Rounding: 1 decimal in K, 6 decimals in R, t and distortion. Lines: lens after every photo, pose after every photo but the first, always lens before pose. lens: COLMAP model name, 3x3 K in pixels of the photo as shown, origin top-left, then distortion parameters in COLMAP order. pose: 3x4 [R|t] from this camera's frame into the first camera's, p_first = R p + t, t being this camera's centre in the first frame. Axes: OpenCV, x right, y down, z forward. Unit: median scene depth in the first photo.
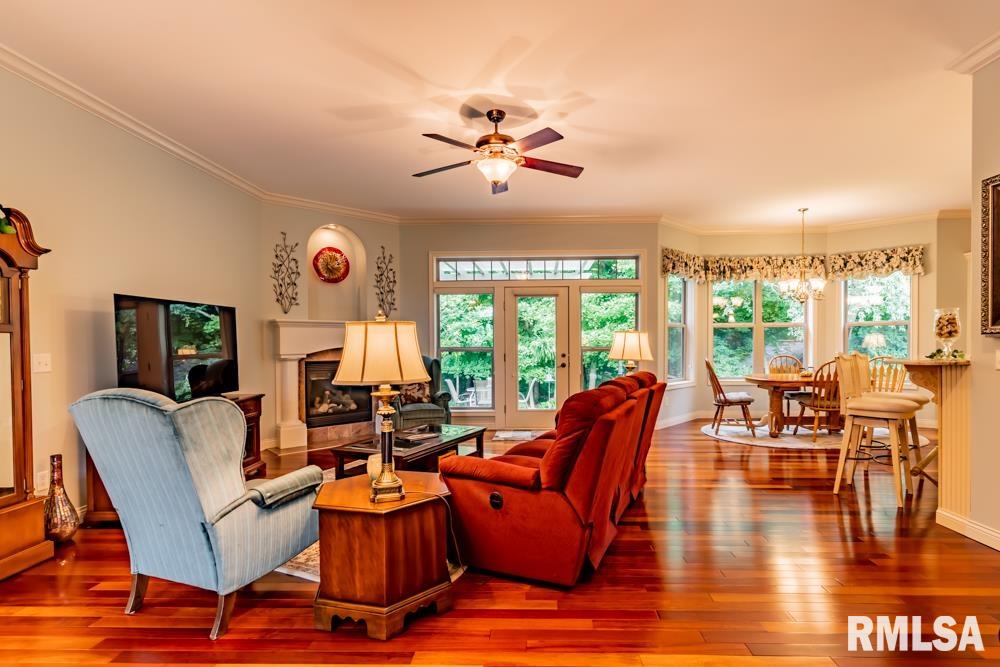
lens RADIAL K [[517.7, 0, 503.7], [0, 517.7, 342.0], [0, 0, 1]] dist [-0.000399, 0.000053]
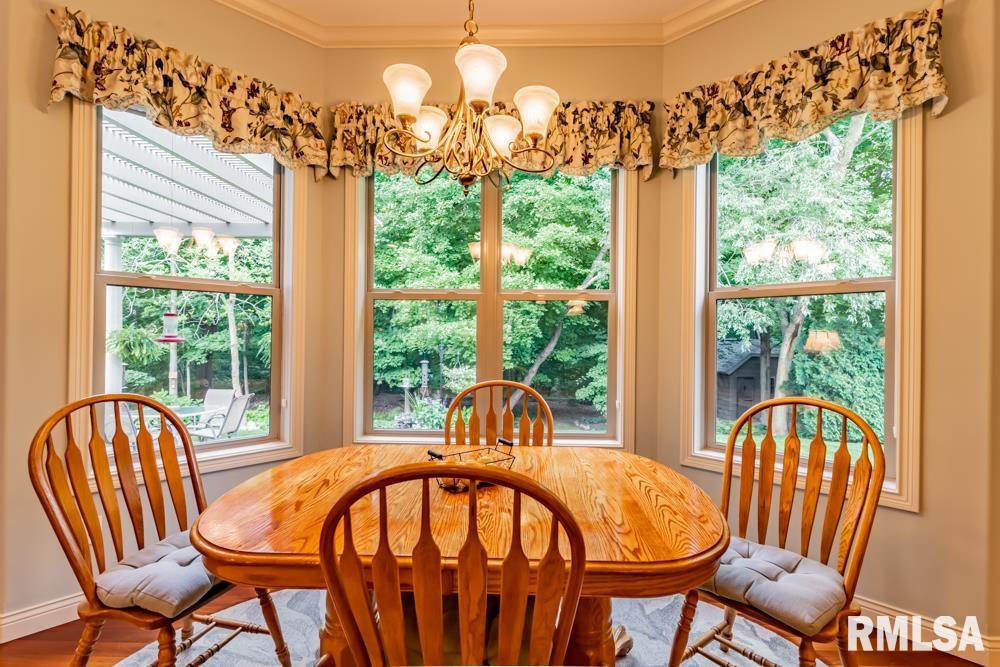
lens RADIAL K [[475.4, 0, 498.0], [0, 475.4, 329.4], [0, 0, 1]] dist [0.001838, -0.001972]
pose [[0.999873, 0.015662, -0.002939, 0.537226], [-0.015709, 0.999734, -0.016908, -0.001170], [0.002673, 0.016952, 0.999853, 0.698354]]
